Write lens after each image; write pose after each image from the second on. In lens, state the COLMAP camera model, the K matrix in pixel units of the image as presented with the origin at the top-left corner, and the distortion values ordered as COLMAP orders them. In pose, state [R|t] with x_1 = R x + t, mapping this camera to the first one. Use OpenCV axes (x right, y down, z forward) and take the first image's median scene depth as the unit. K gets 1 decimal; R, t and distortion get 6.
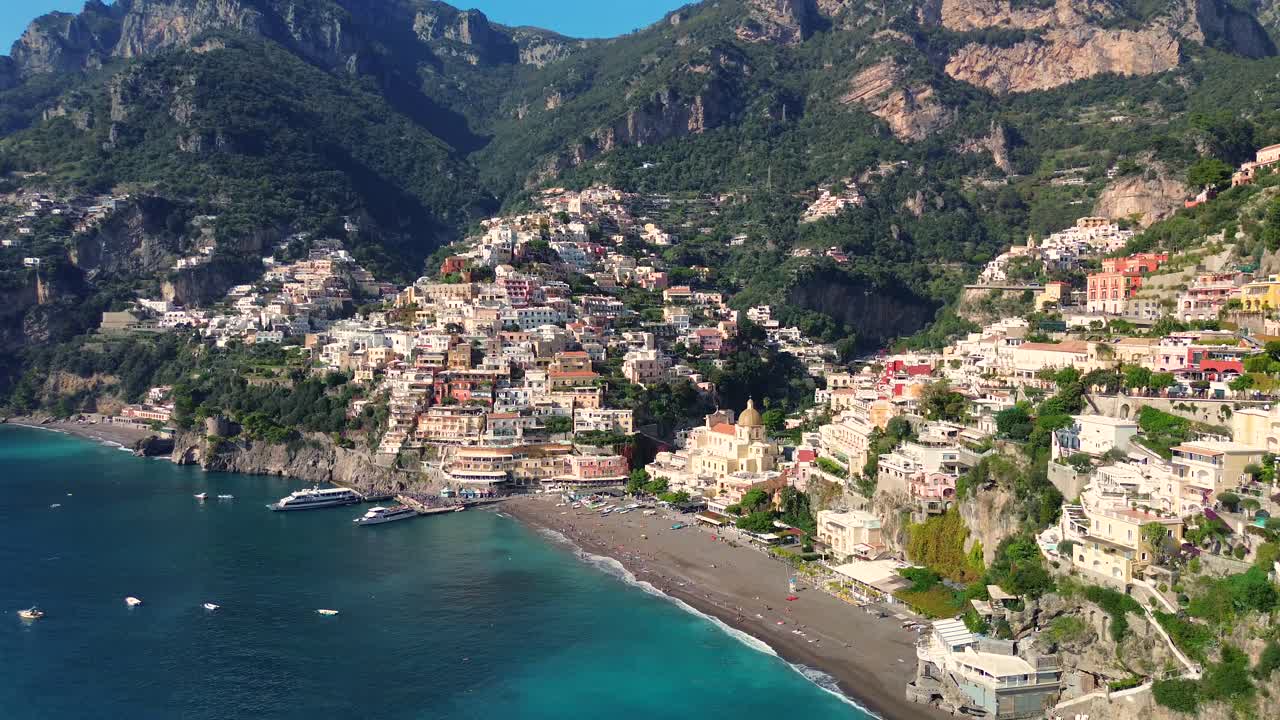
lens RADIAL K [[943.1, 0, 640.0], [0, 943.1, 360.0], [0, 0, 1]] dist [0.089815, -0.099745]
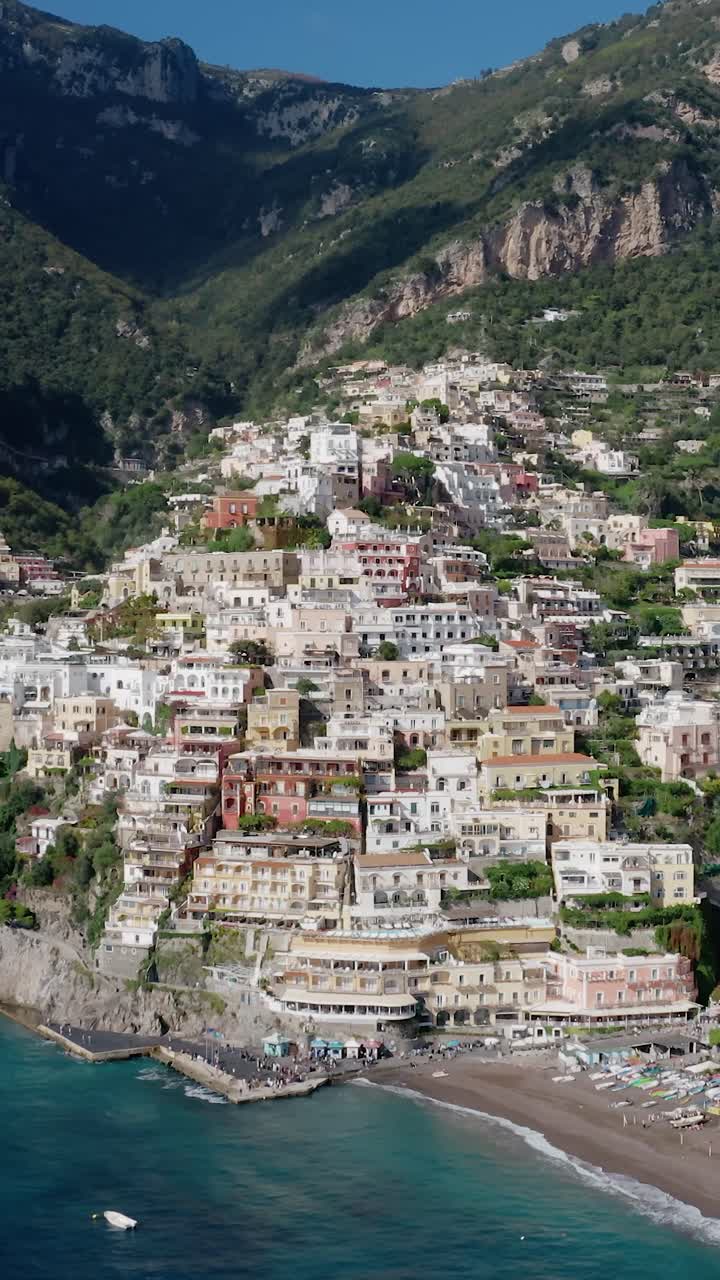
lens RADIAL K [[1828.6, 0, 471.9], [0, 1828.6, 635.7], [0, 0, 1]] dist [-0.188546, 0.001738]
pose [[0.999856, -0.000270, 0.016986, -0.097197], [0.000960, 0.999174, -0.040628, -0.006347], [-0.016961, 0.040638, 0.999030, 0.141742]]
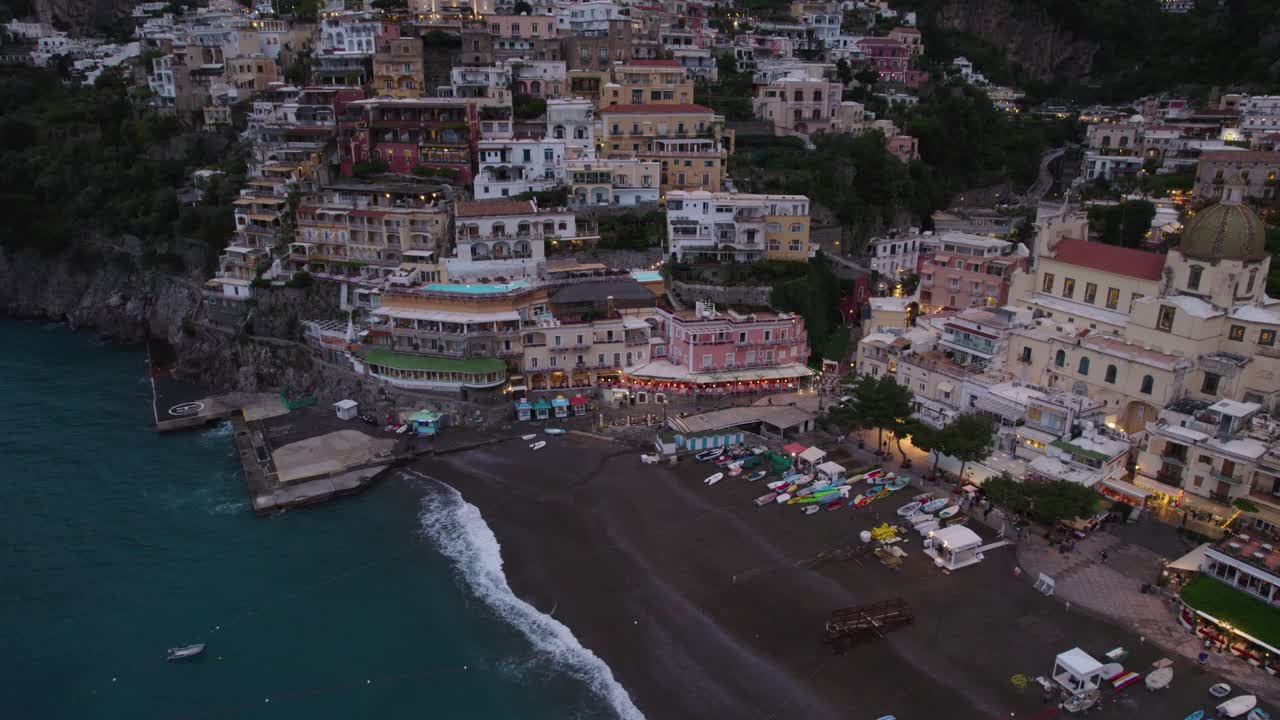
lens RADIAL K [[828.8, 0, 640.0], [0, 828.8, 360.0], [0, 0, 1]] dist [-0.058499, 0.057829]
pose [[0.999909, 0.008337, -0.010598, -0.062098], [-0.005209, 0.963748, 0.266763, 0.021344], [0.012438, -0.266683, 0.963704, 0.507620]]
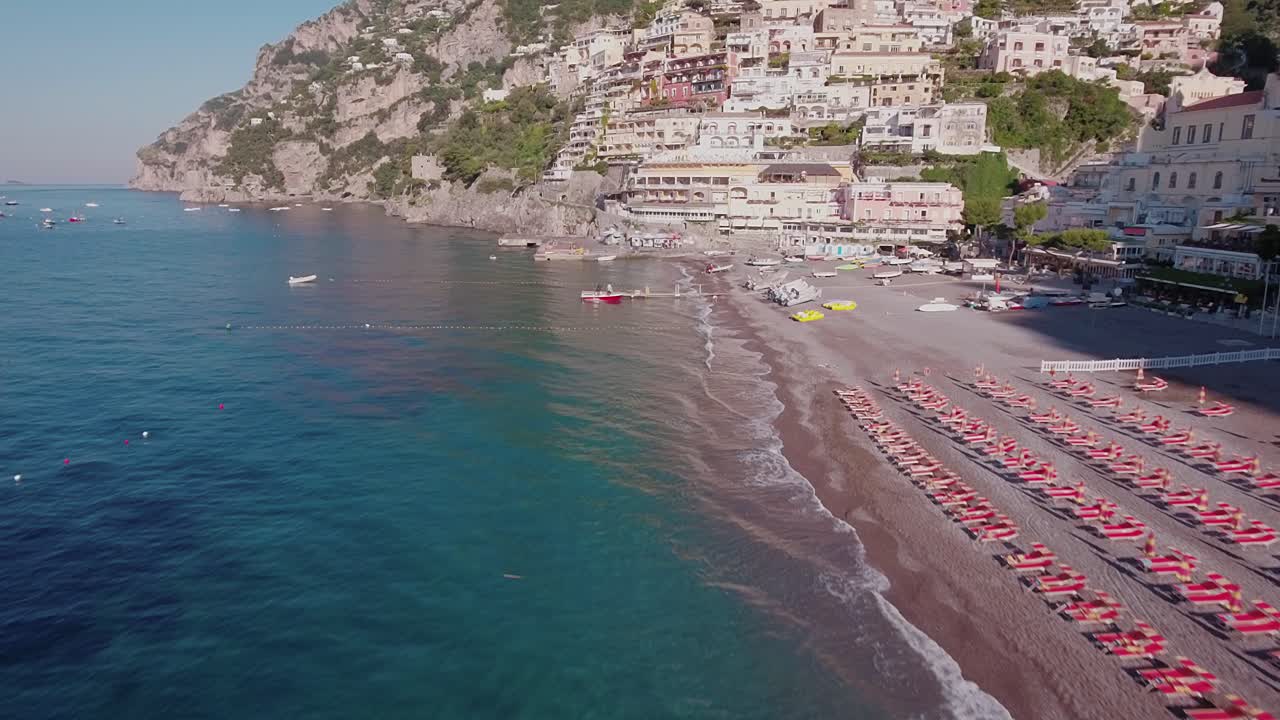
lens RADIAL K [[790.6, 0, 640.9], [0, 790.6, 340.5], [0, 0, 1]] dist [-0.005017, 0.000017]
pose [[0.896647, 0.091514, -0.433184, 0.016186], [-0.026090, 0.987626, 0.154640, 0.094397], [0.441976, -0.127356, 0.887940, 0.430860]]
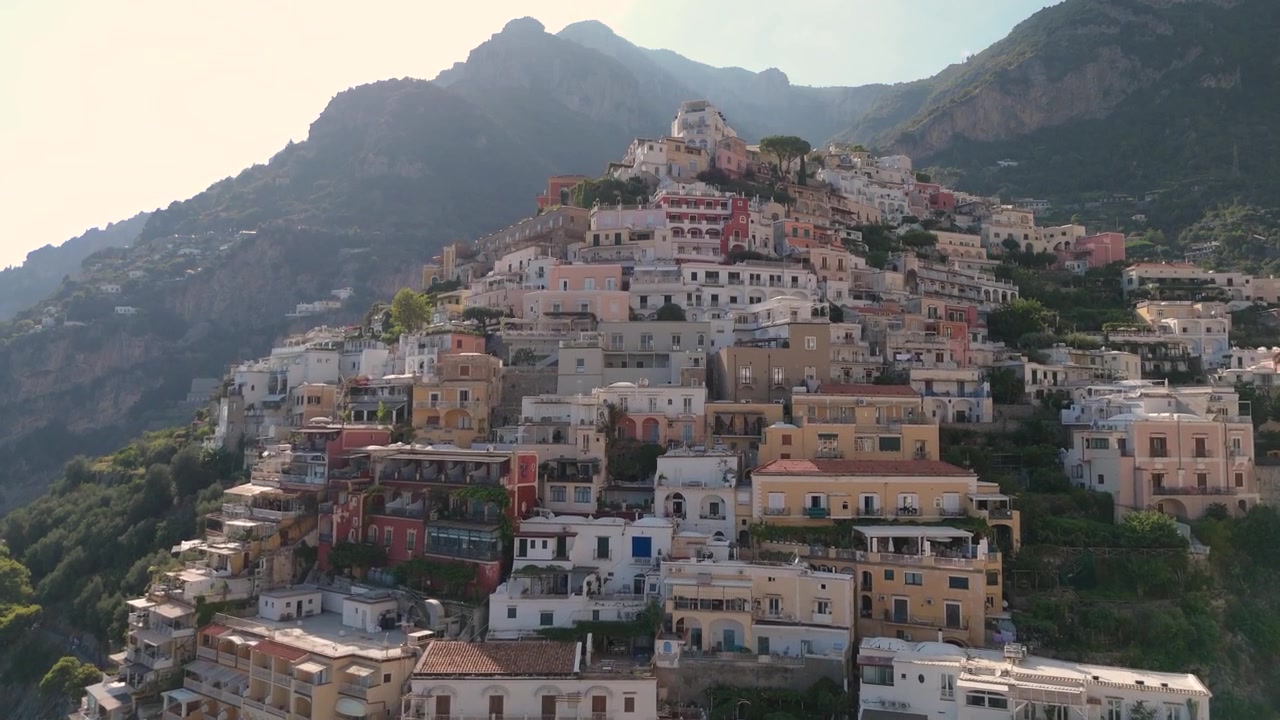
lens RADIAL K [[943.1, 0, 640.0], [0, 943.1, 360.0], [0, 0, 1]] dist [0.089815, -0.099745]
pose [[0.946259, -0.014290, -0.323093, -0.038644], [-0.025051, 0.992783, -0.117277, 0.014608], [0.322437, 0.119068, 0.939072, 0.638156]]
